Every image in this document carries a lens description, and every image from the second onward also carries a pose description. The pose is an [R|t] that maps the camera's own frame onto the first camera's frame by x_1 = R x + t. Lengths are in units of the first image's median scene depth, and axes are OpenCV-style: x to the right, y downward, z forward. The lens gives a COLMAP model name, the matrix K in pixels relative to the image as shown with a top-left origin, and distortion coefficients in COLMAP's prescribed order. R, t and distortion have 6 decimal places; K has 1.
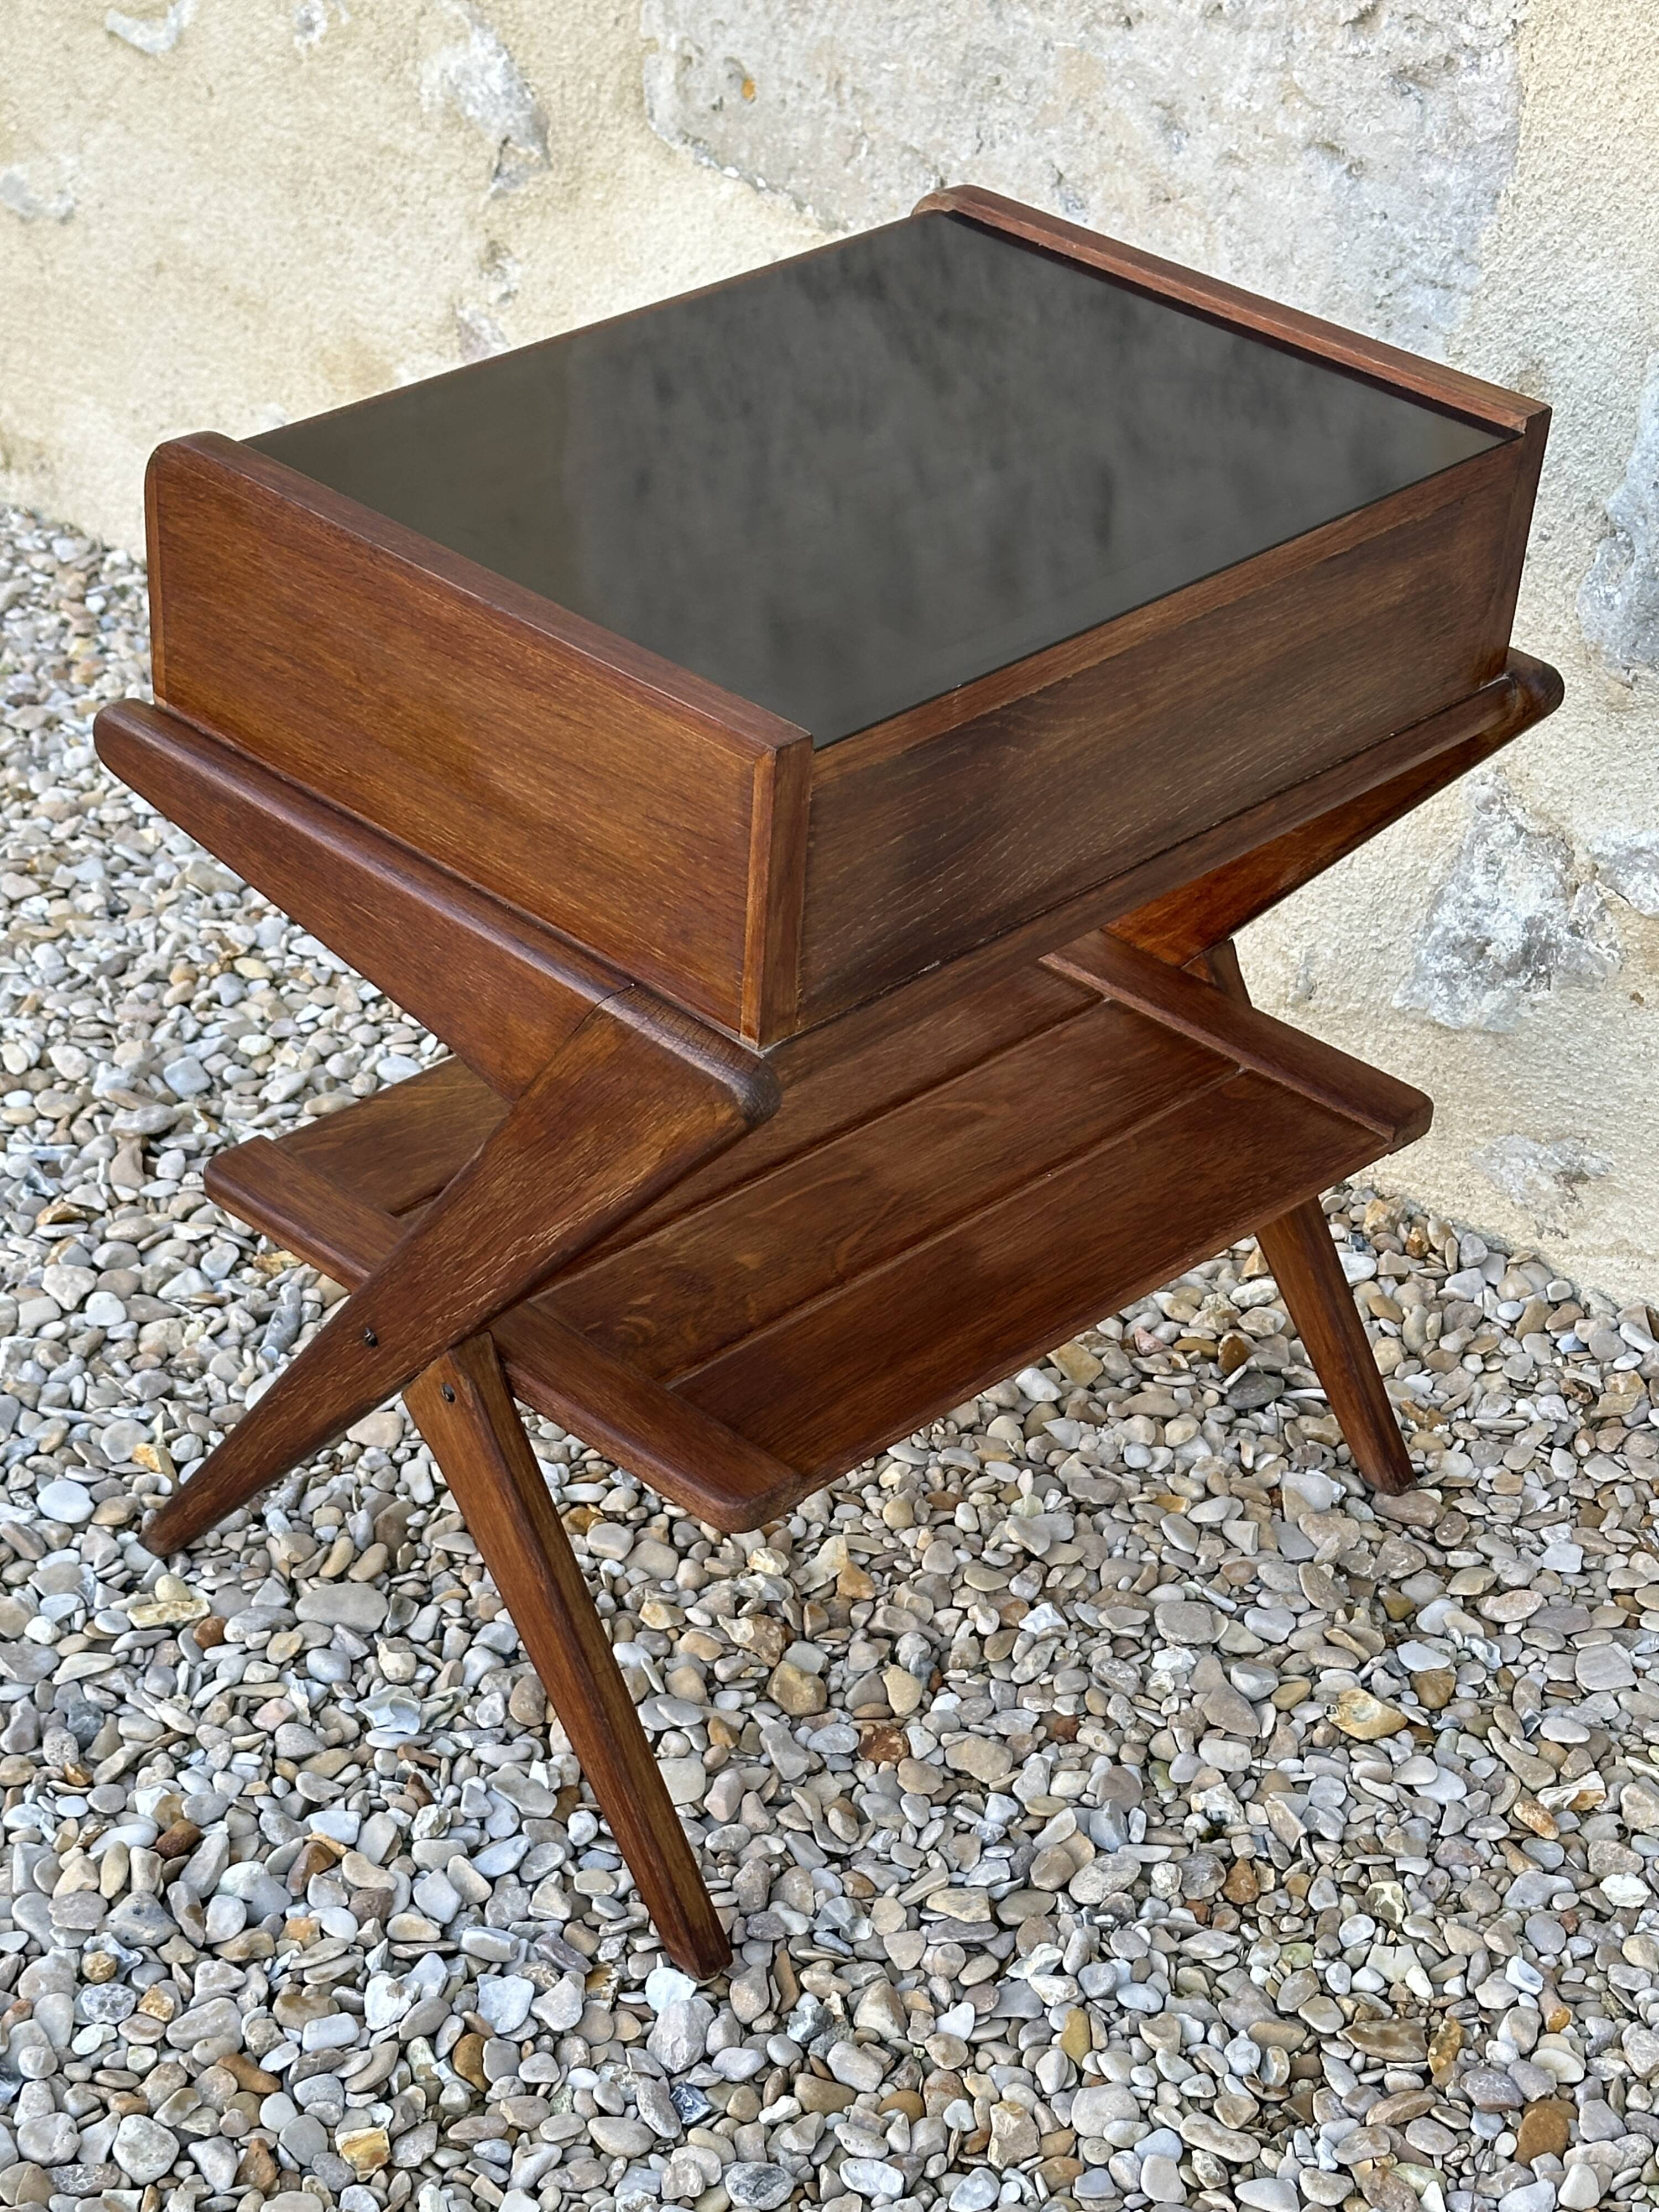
lens RADIAL K [[3992.2, 0, 819.5], [0, 3992.2, 1115.6], [0, 0, 1]] dist [0.127107, 0.075674]
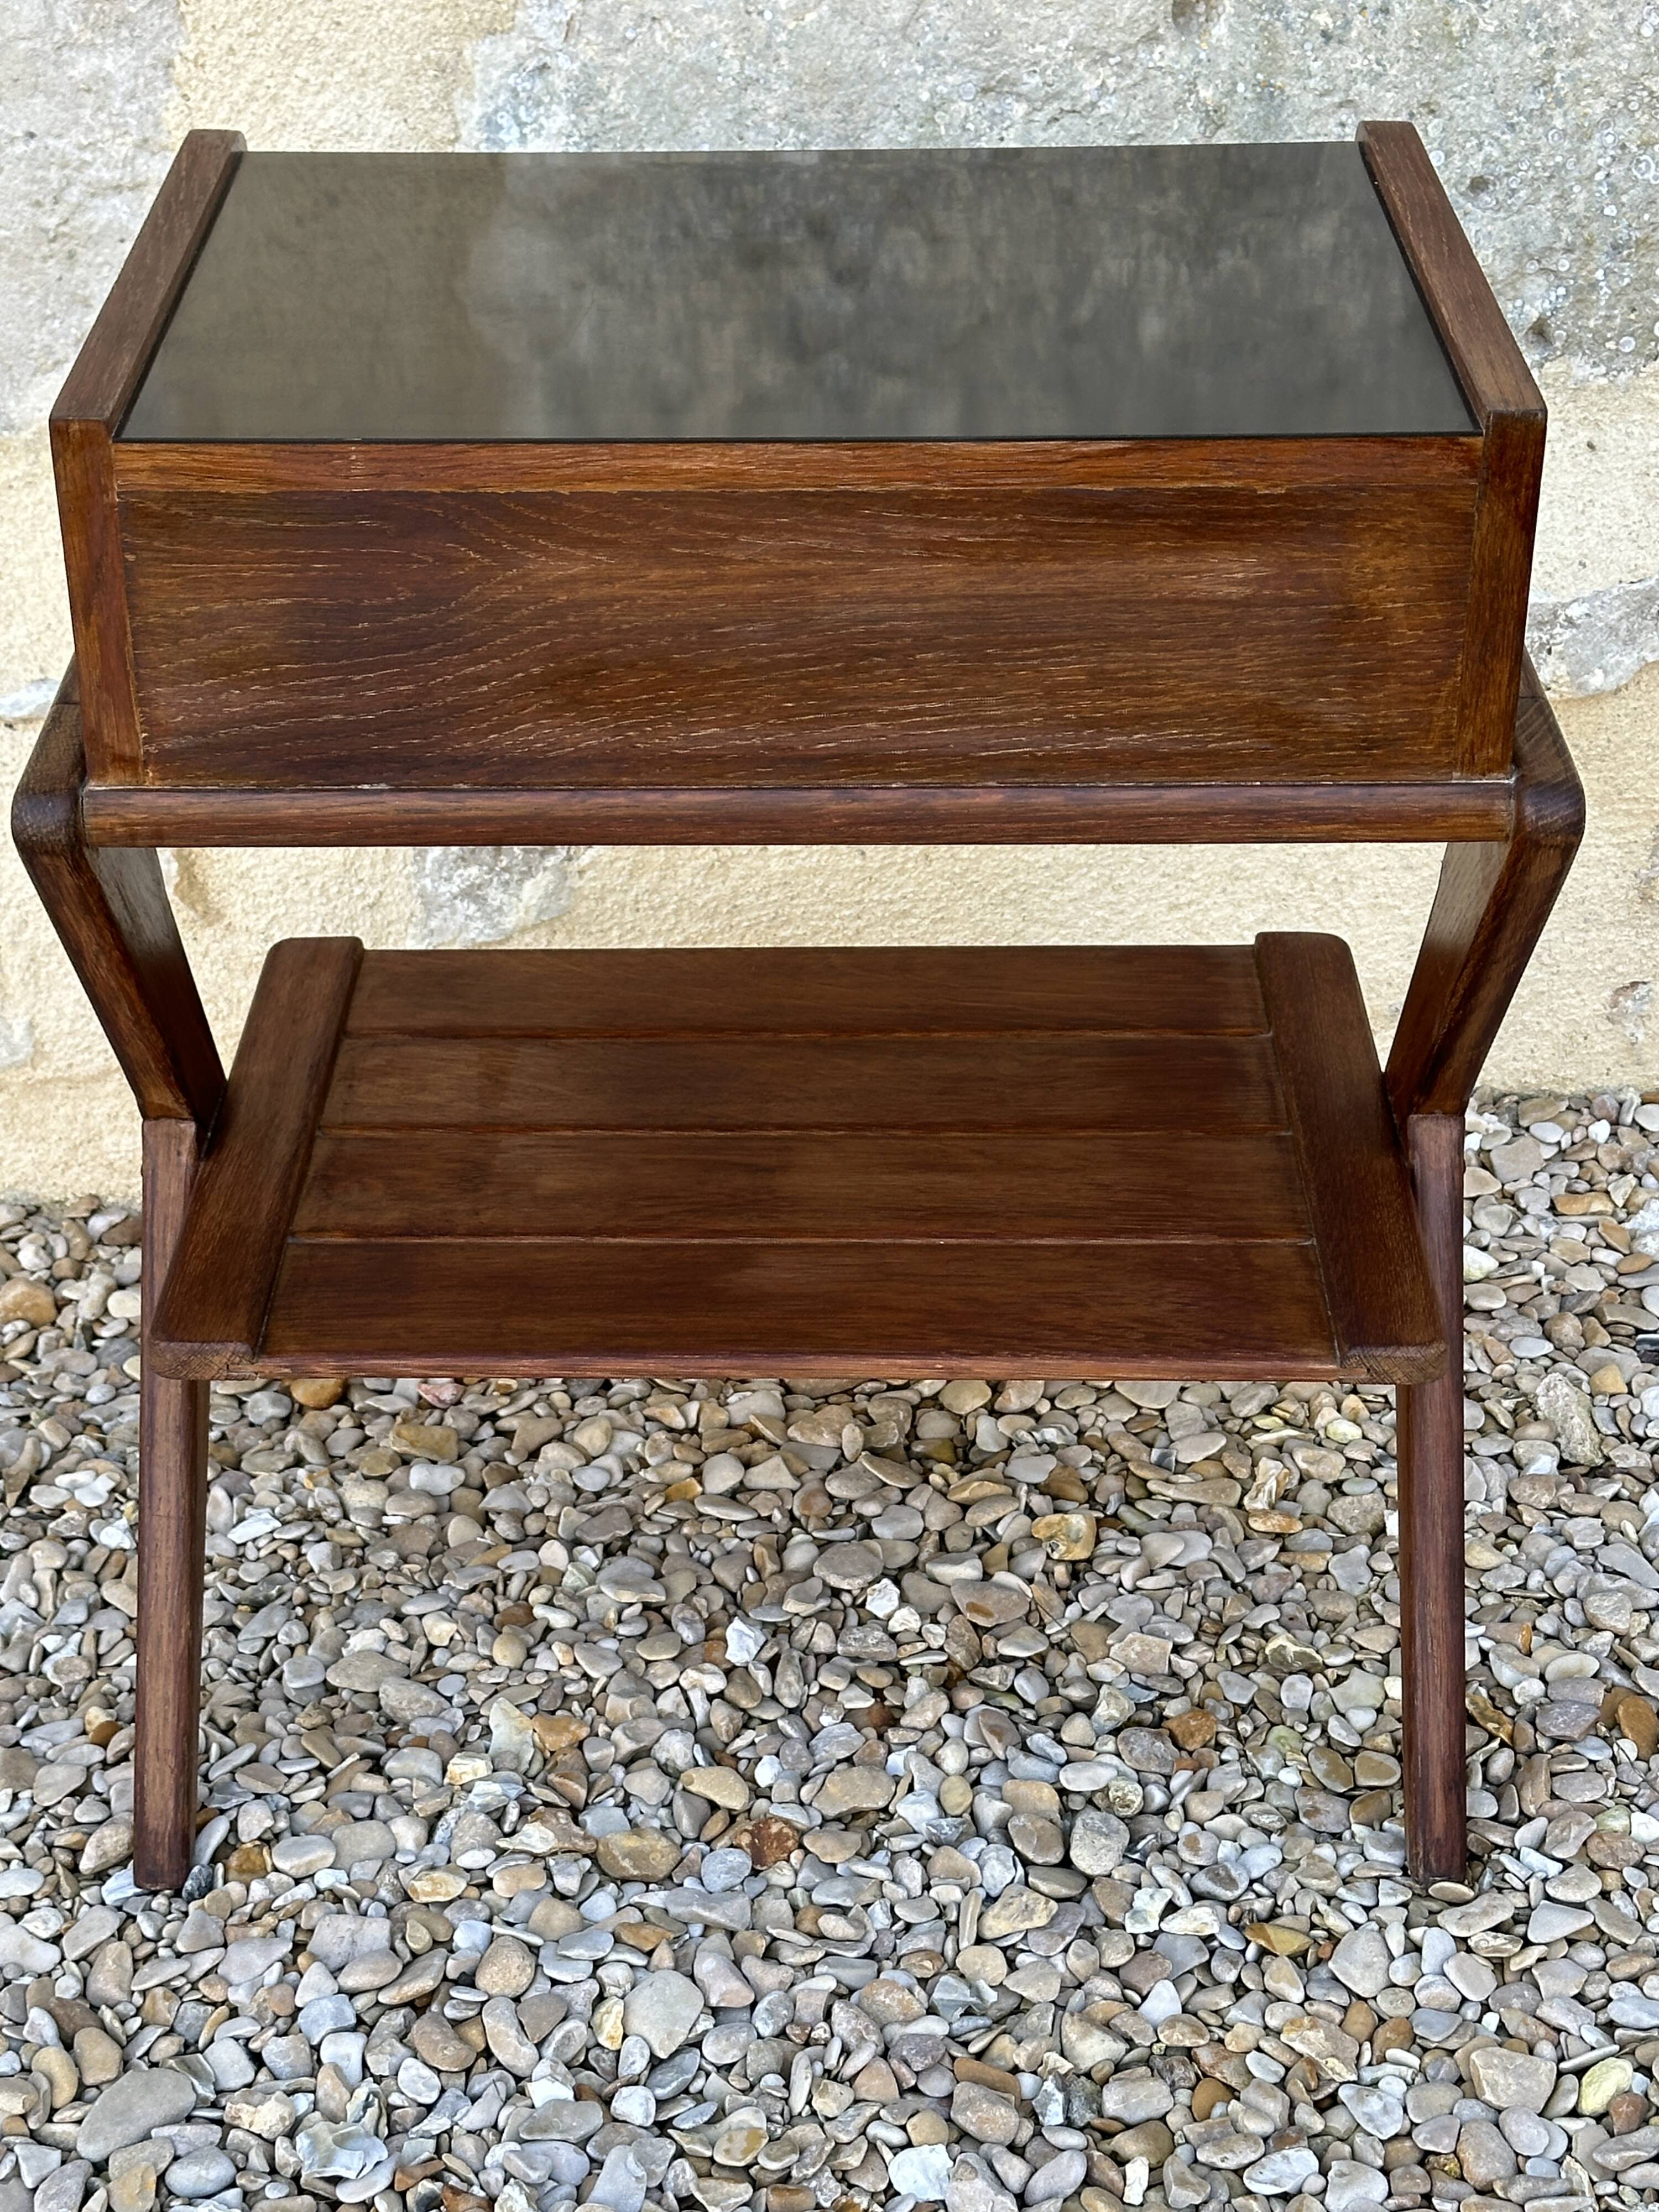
lens RADIAL K [[3992.2, 0, 819.5], [0, 3992.2, 1115.6], [0, 0, 1]] dist [0.127107, 0.075674]
pose [[0.649208, -0.435110, 0.623866, -0.433525], [0.458524, 0.878304, 0.135416, -0.087293], [-0.606865, 0.198145, 0.769710, 0.300540]]
